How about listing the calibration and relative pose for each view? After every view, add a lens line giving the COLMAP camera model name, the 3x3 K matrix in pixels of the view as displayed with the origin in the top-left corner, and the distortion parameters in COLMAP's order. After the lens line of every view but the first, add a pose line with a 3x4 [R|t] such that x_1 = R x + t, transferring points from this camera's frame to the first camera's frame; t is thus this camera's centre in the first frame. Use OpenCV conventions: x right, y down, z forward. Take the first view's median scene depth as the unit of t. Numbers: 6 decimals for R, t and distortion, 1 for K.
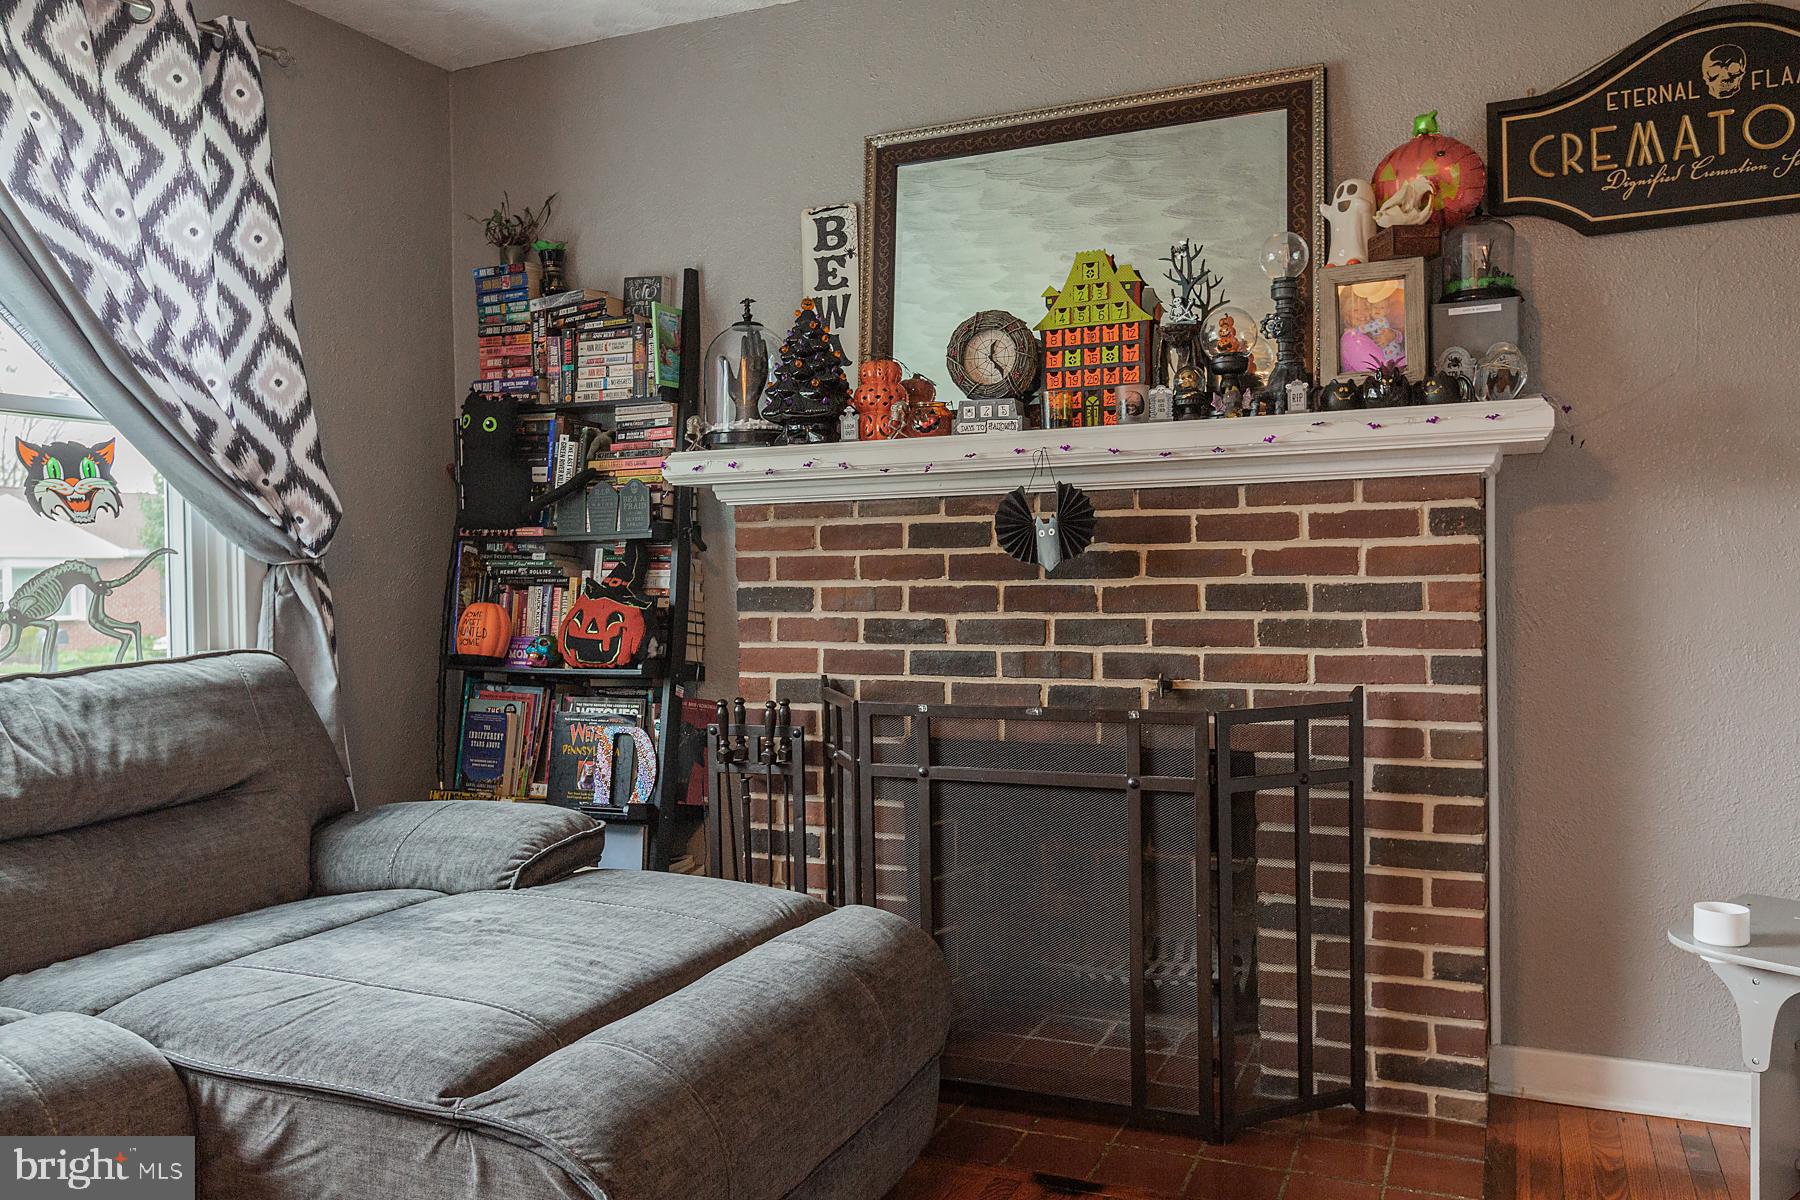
lens RADIAL K [[1395.3, 0, 898.2], [0, 1395.3, 591.6], [0, 0, 1]] dist [0.010080, -0.008834]
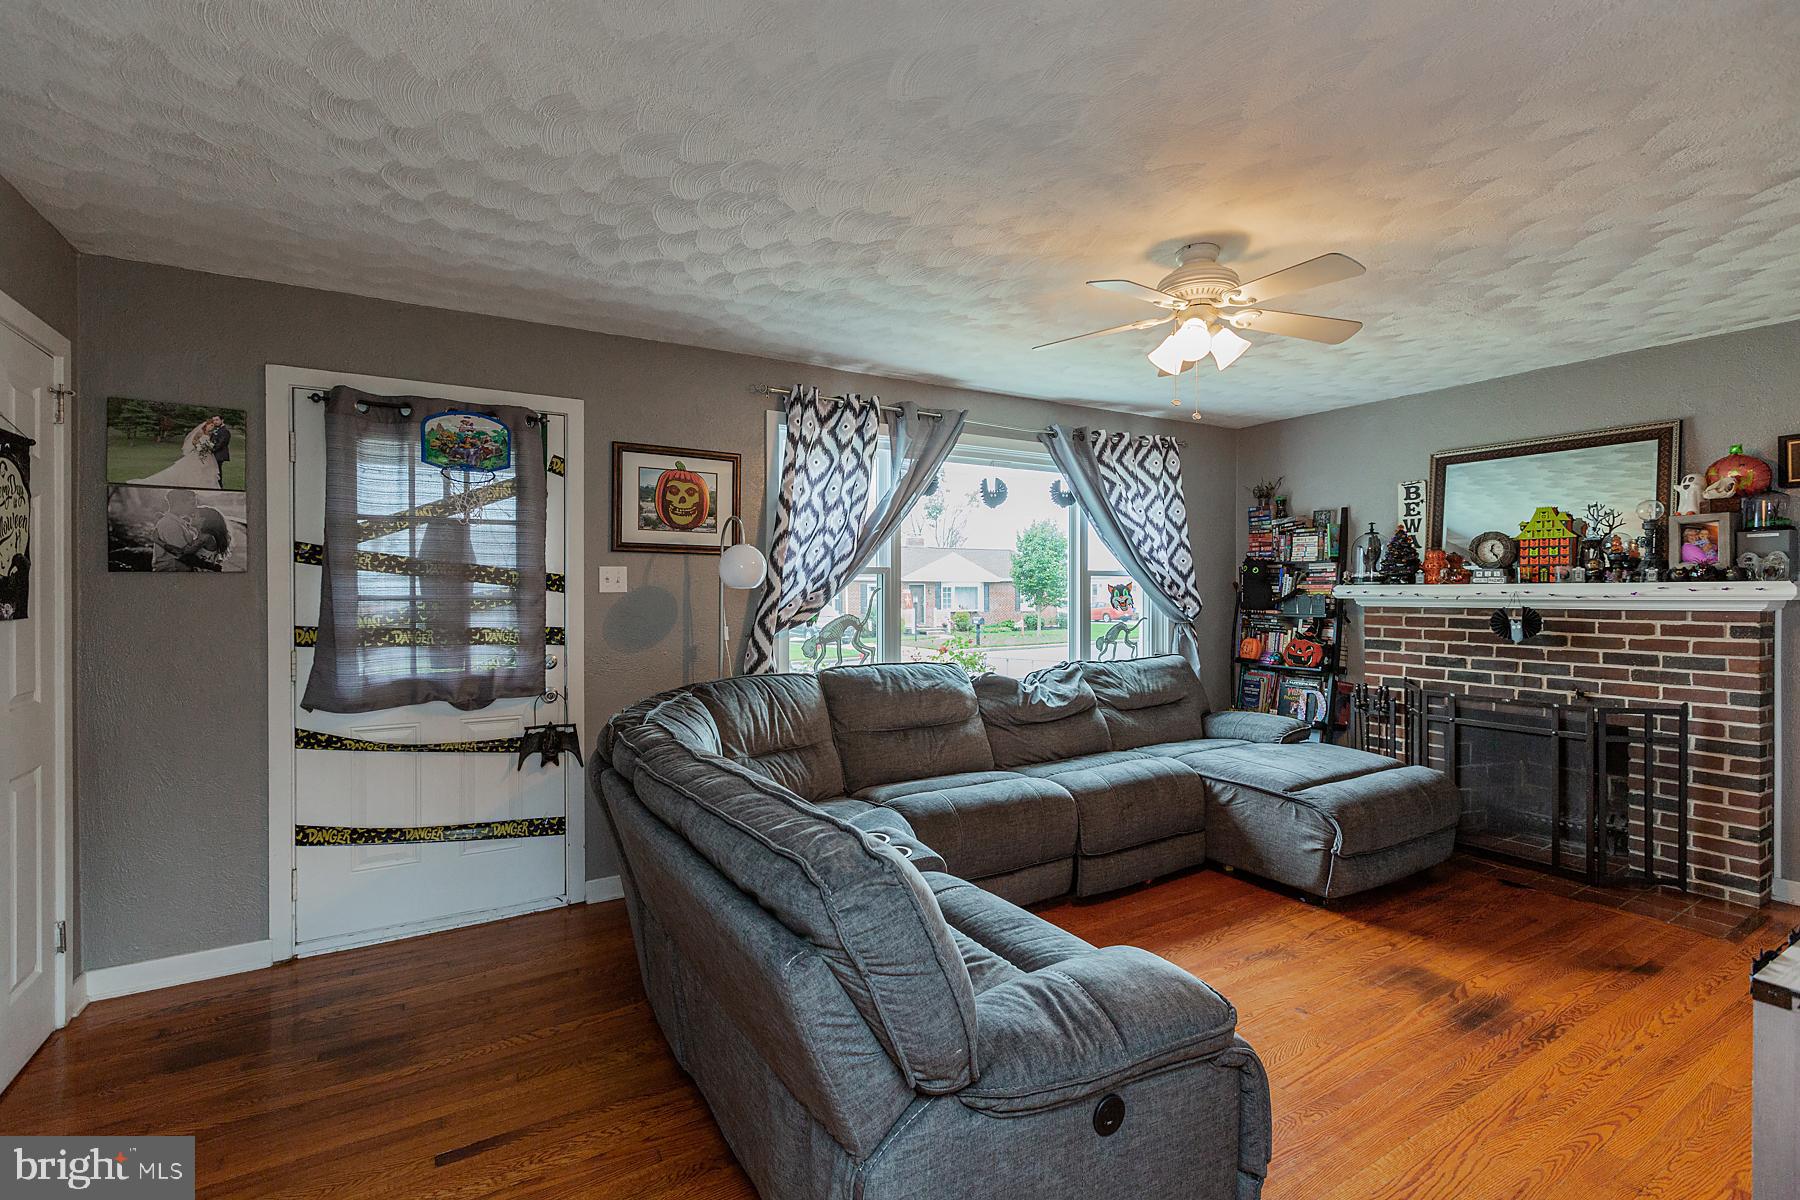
lens RADIAL K [[800.5, 0, 899.6], [0, 800.5, 594.4], [0, 0, 1]] dist [0.001007, -0.000281]
pose [[0.820555, 0.018087, -0.571281, 0.020651], [-0.020264, 0.999791, 0.002549, -0.078154], [0.571208, 0.009485, 0.820751, -0.730321]]
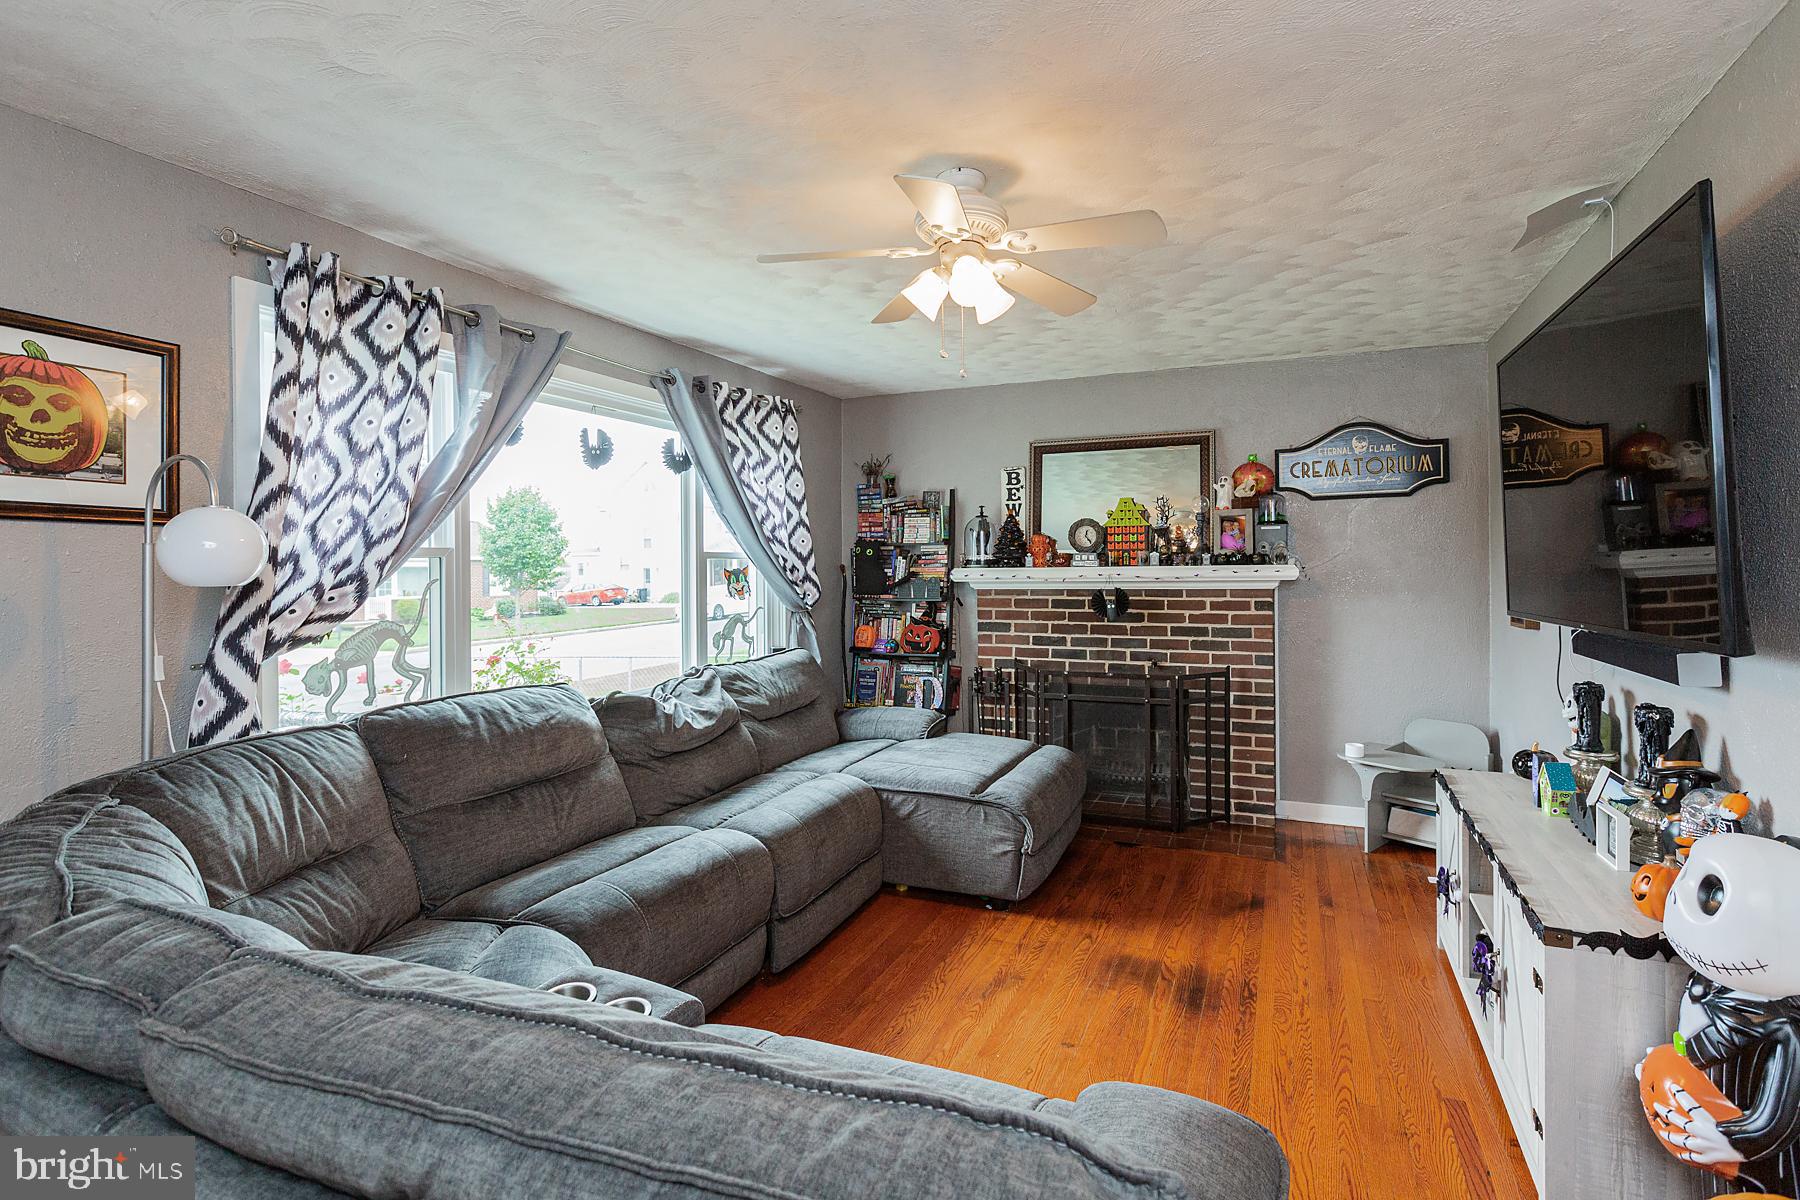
lens RADIAL K [[865.4, 0, 929.3], [0, 865.4, 565.7], [0, 0, 1]] dist [0.000998, 0.000979]
pose [[0.999674, 0.007521, 0.024391, -0.270408], [-0.007158, 0.999863, -0.014952, -0.089388], [-0.024500, 0.014773, 0.999591, -0.616477]]
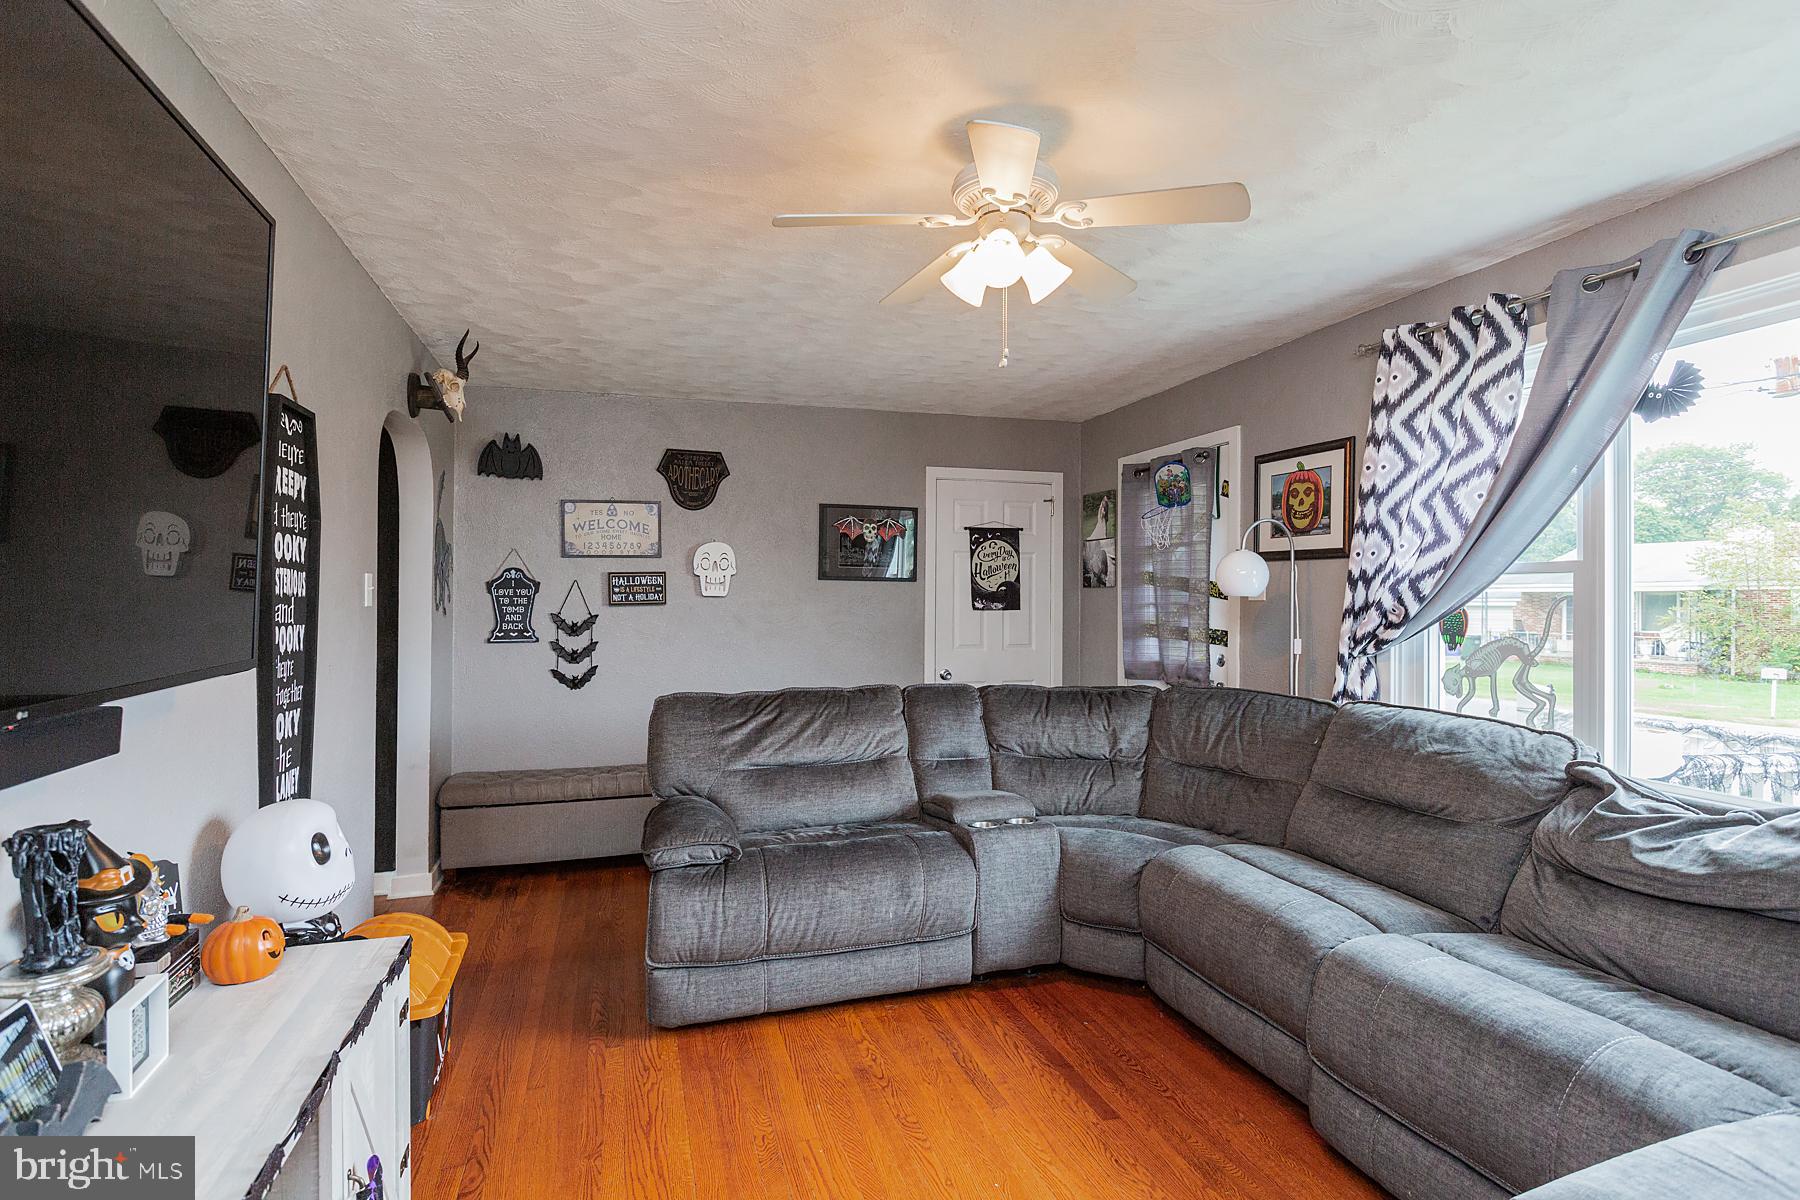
lens RADIAL K [[892.8, 0, 901.6], [0, 892.8, 613.6], [0, 0, 1]] dist [-0.002282, -0.000150]
pose [[-0.743607, 0.028308, -0.668017, 0.332772], [0.001636, 0.999177, 0.040520, -0.106411], [0.668615, 0.029038, -0.743042, 0.671901]]
